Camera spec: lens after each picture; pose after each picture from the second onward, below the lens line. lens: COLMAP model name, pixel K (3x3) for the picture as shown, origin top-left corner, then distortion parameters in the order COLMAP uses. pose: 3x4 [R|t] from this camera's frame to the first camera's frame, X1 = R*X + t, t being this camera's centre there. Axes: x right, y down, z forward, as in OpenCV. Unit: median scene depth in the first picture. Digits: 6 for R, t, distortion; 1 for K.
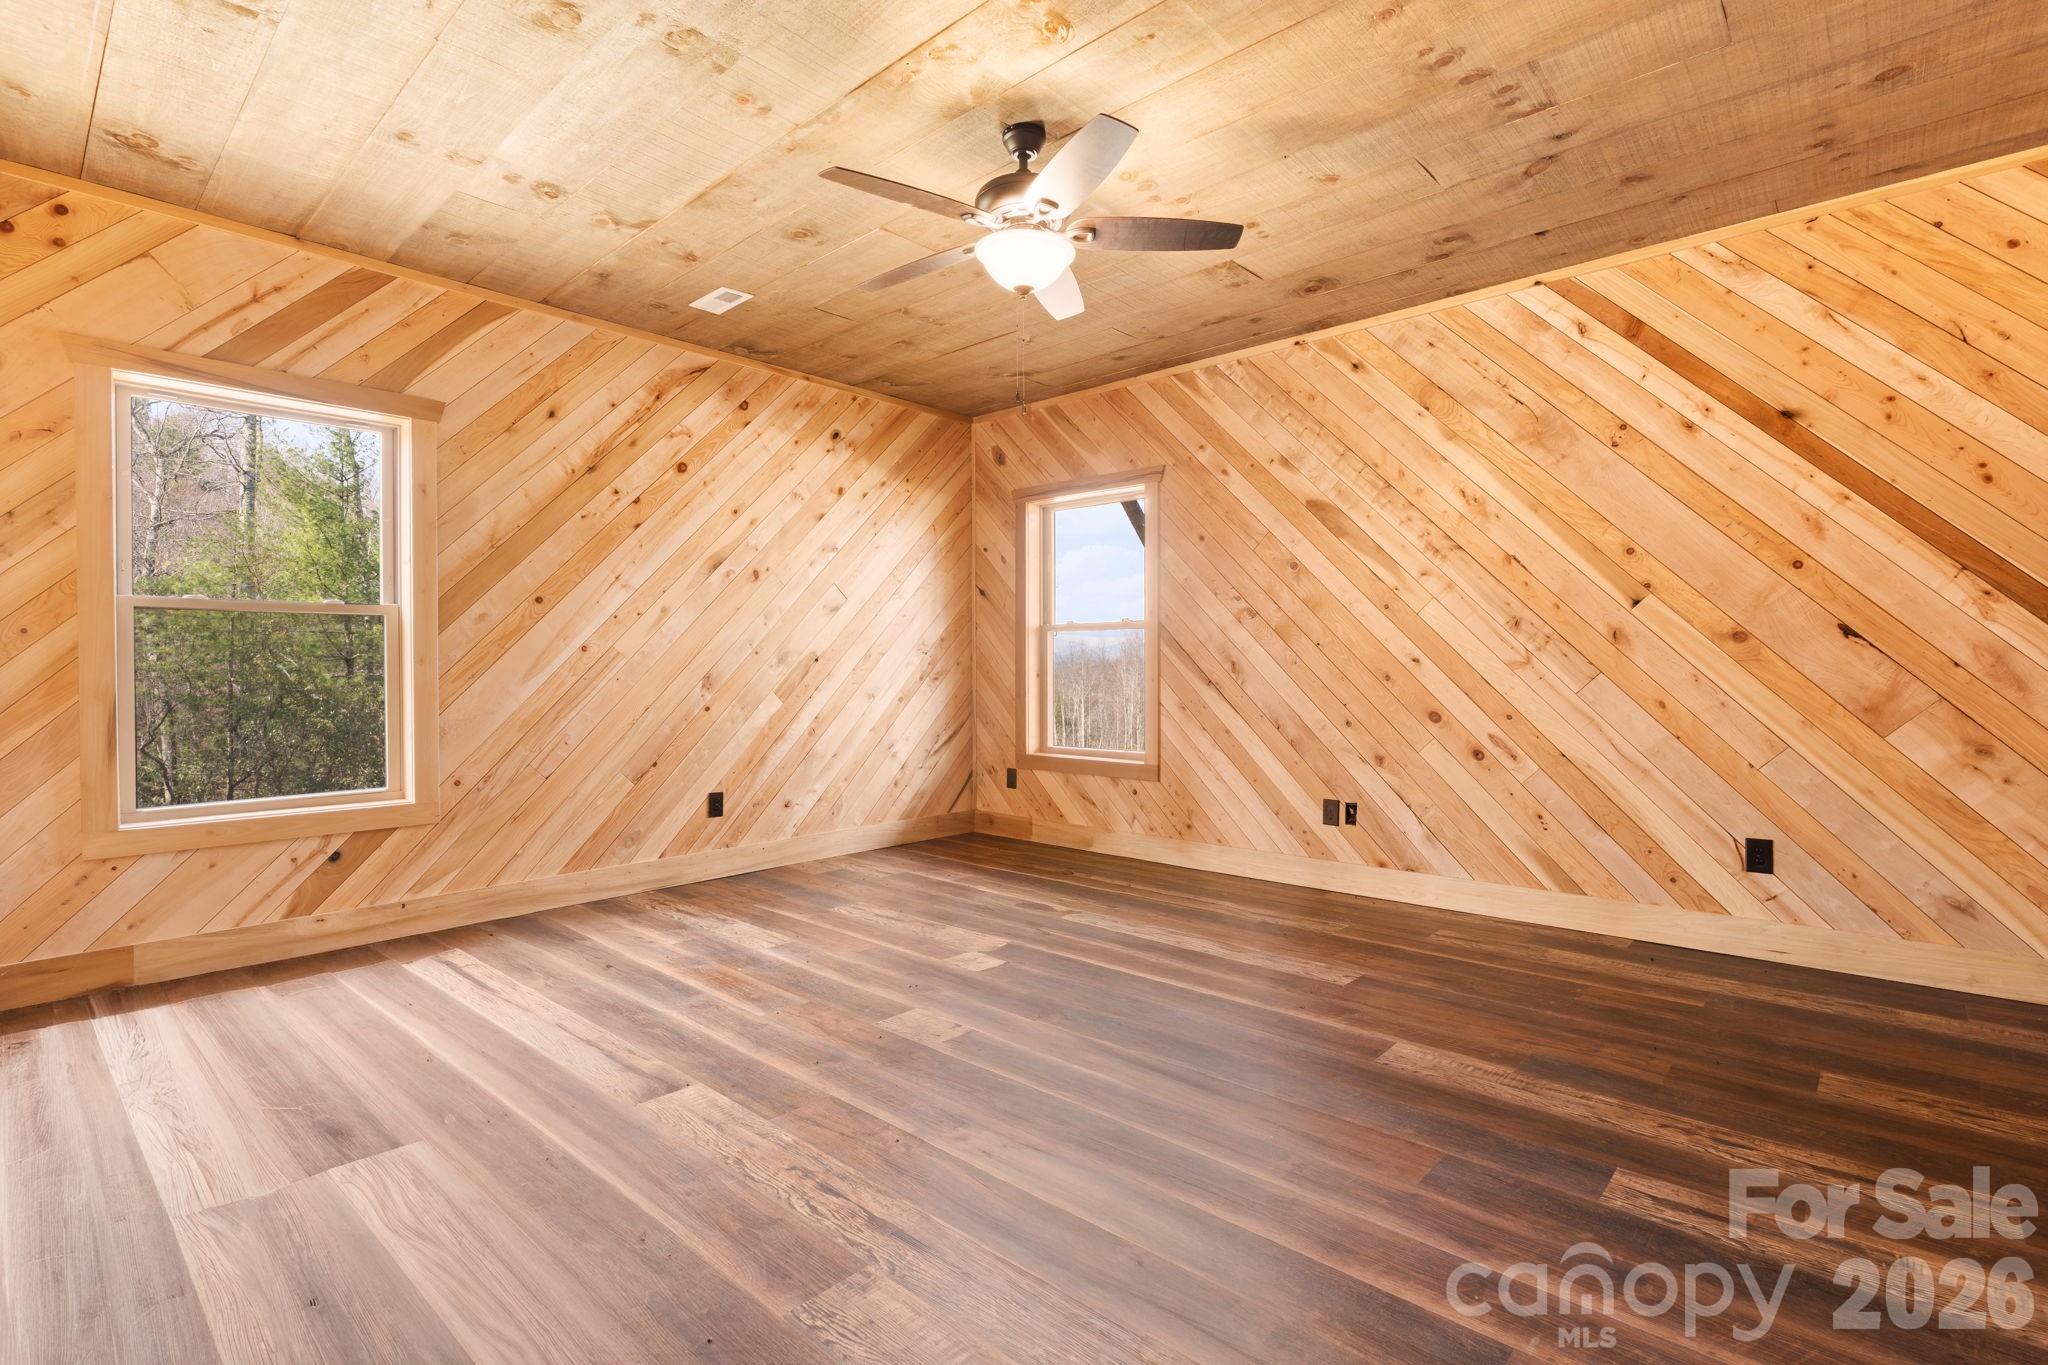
lens RADIAL K [[920.4, 0, 1016.2], [0, 920.4, 649.6], [0, 0, 1]] dist [-0.003025, -0.000275]
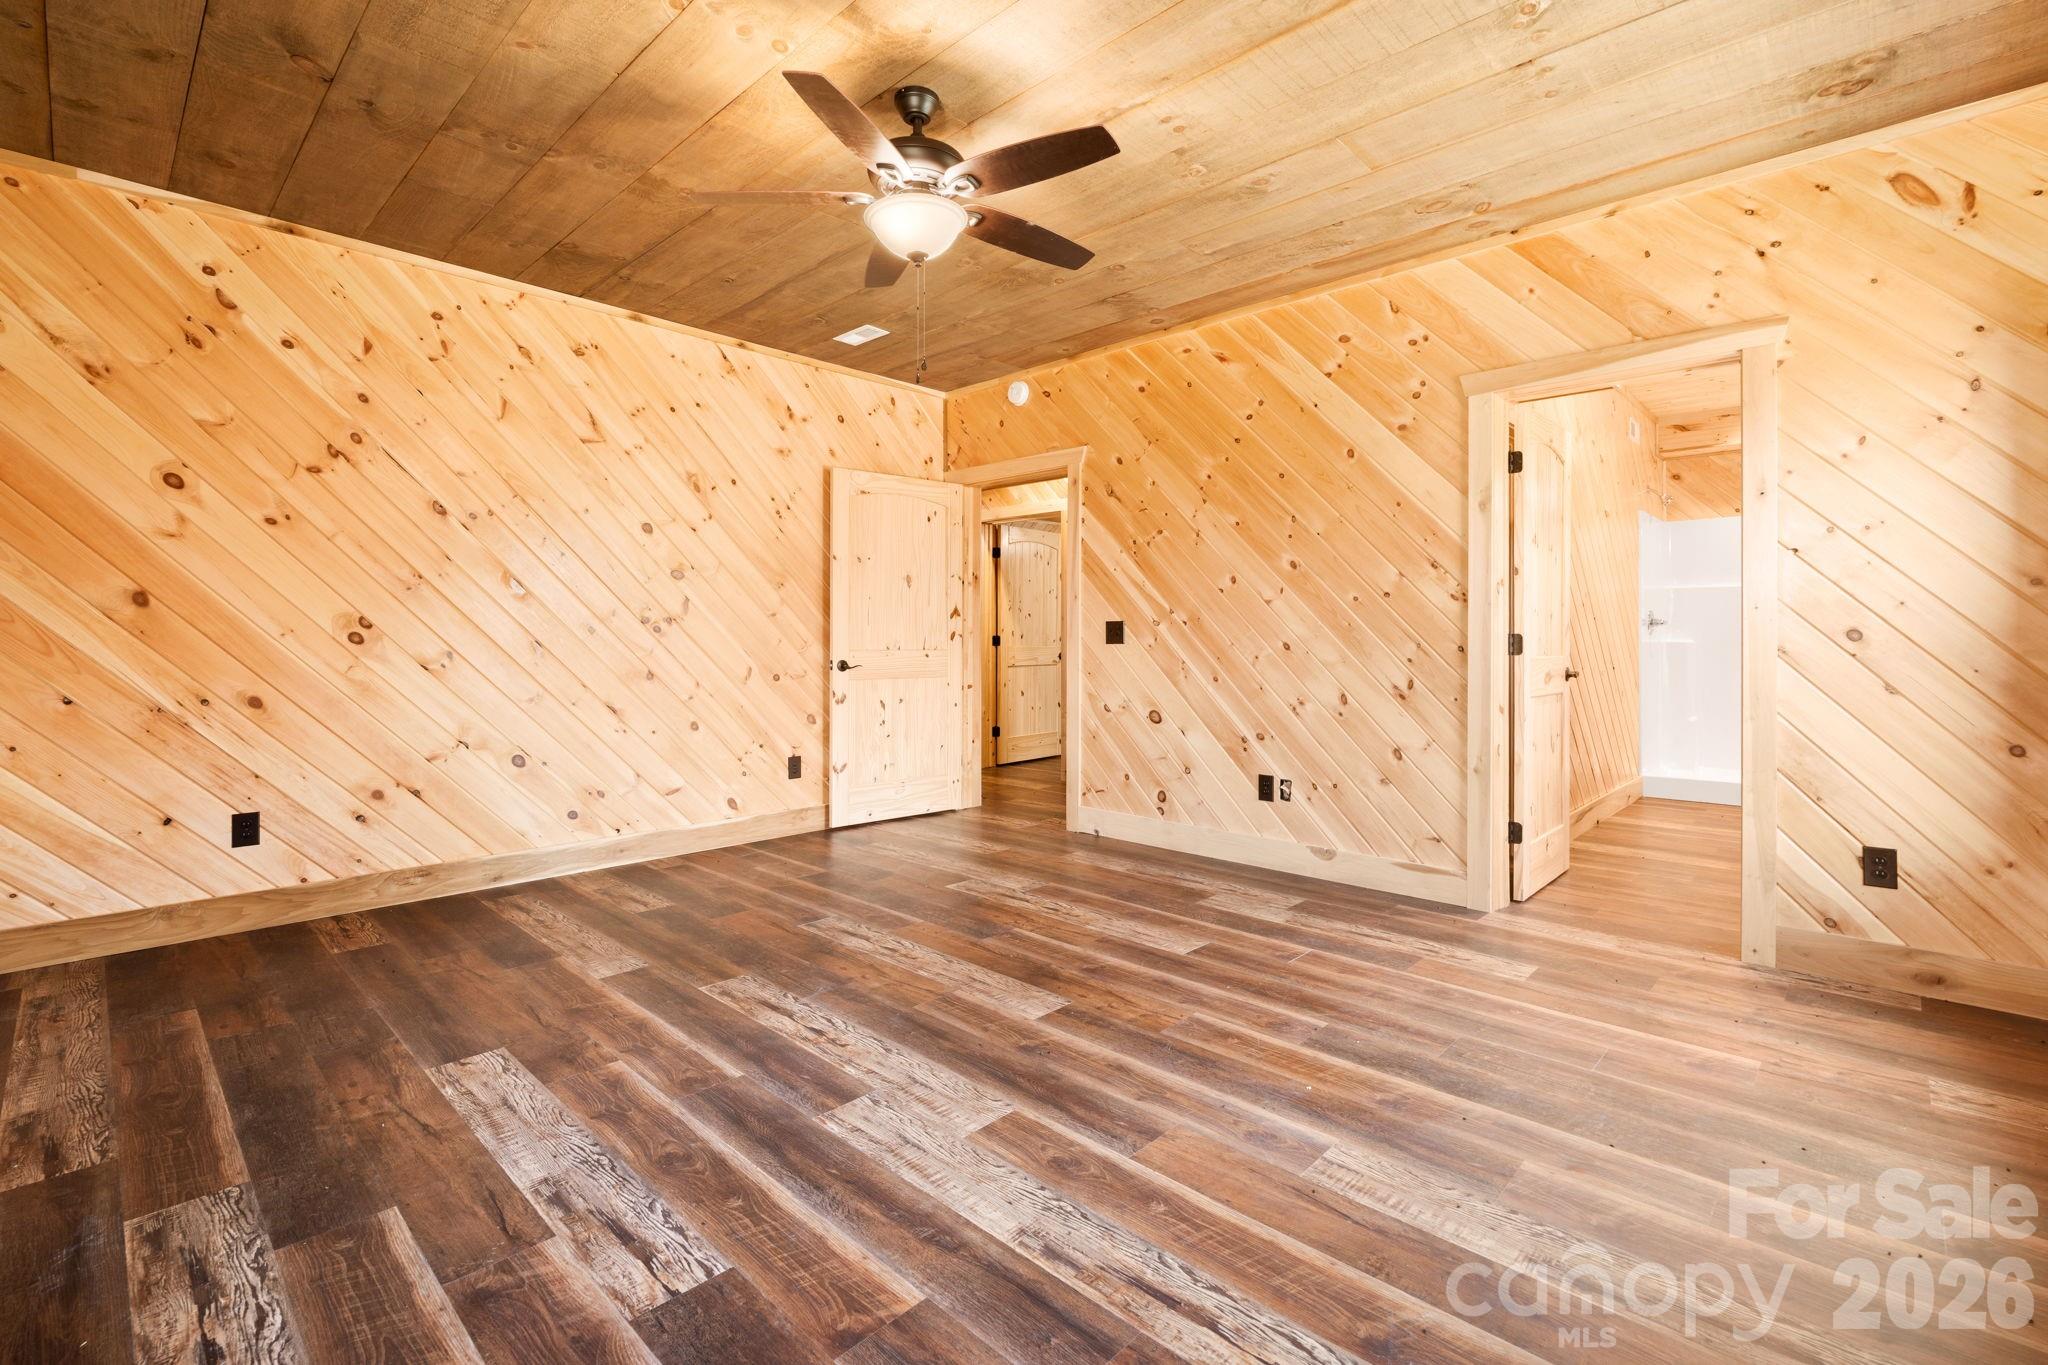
lens RADIAL K [[920.4, 0, 1016.2], [0, 920.4, 649.6], [0, 0, 1]] dist [-0.003025, -0.000275]
pose [[-0.999554, 0.004538, 0.029533, -0.110709], [0.004334, 0.999966, -0.006968, 0.028208], [-0.029563, -0.006837, -0.999540, 1.764473]]
